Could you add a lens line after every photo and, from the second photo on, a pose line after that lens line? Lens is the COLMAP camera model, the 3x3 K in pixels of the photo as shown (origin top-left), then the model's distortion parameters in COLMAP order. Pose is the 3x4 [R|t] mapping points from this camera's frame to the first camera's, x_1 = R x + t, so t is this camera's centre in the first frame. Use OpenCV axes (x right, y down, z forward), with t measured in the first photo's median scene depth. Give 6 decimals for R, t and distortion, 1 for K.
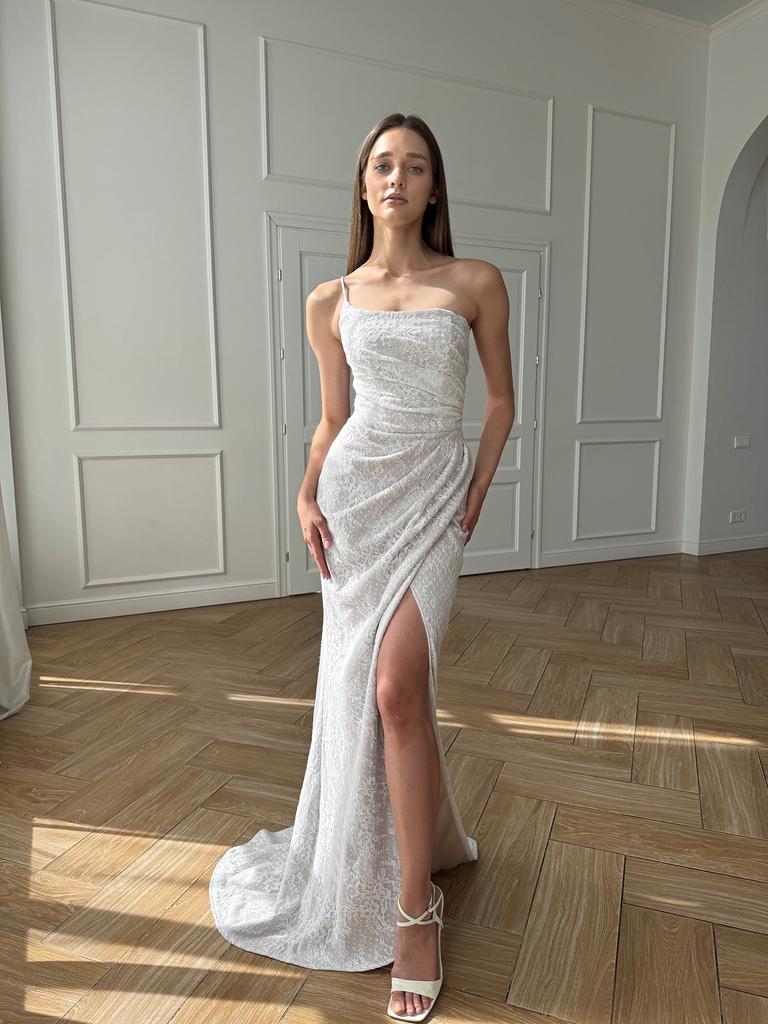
lens RADIAL K [[727.4, 0, 380.4], [0, 727.4, 512.2], [0, 0, 1]] dist [0.036905, -0.039118]
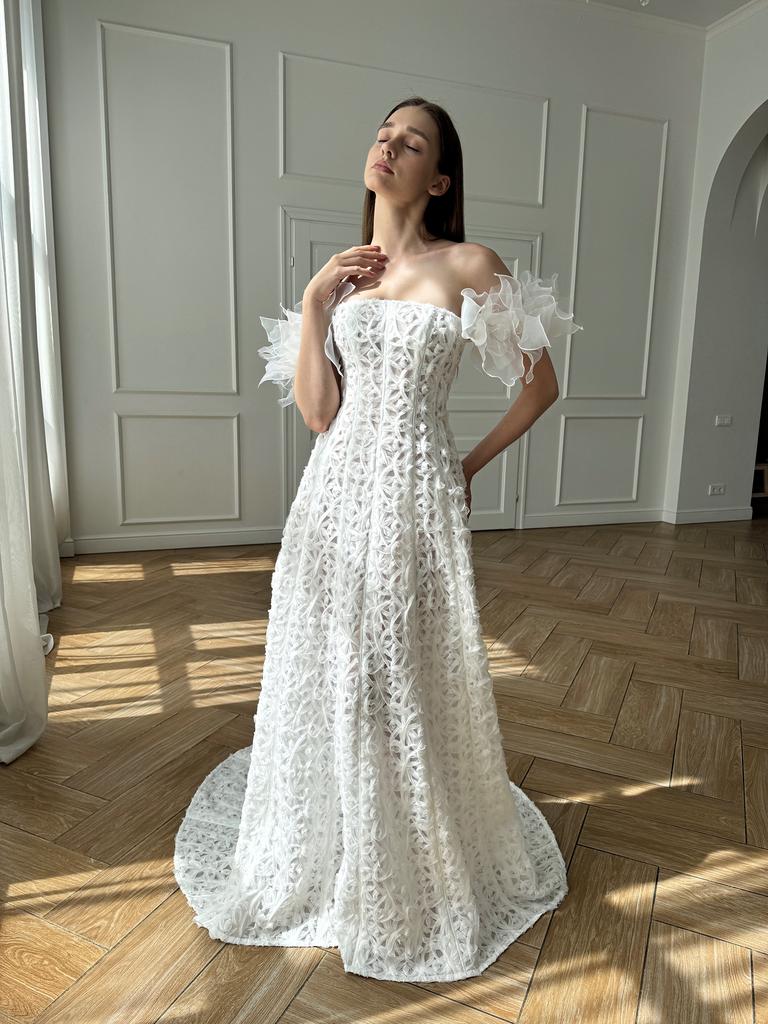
lens RADIAL K [[727.4, 0, 379.2], [0, 727.4, 514.7], [0, 0, 1]] dist [0.036905, -0.039118]
pose [[0.996866, 0.037059, -0.069887, 0.093416], [-0.034303, 0.998601, 0.040240, 0.022219], [0.071281, -0.037716, 0.996743, -0.152718]]
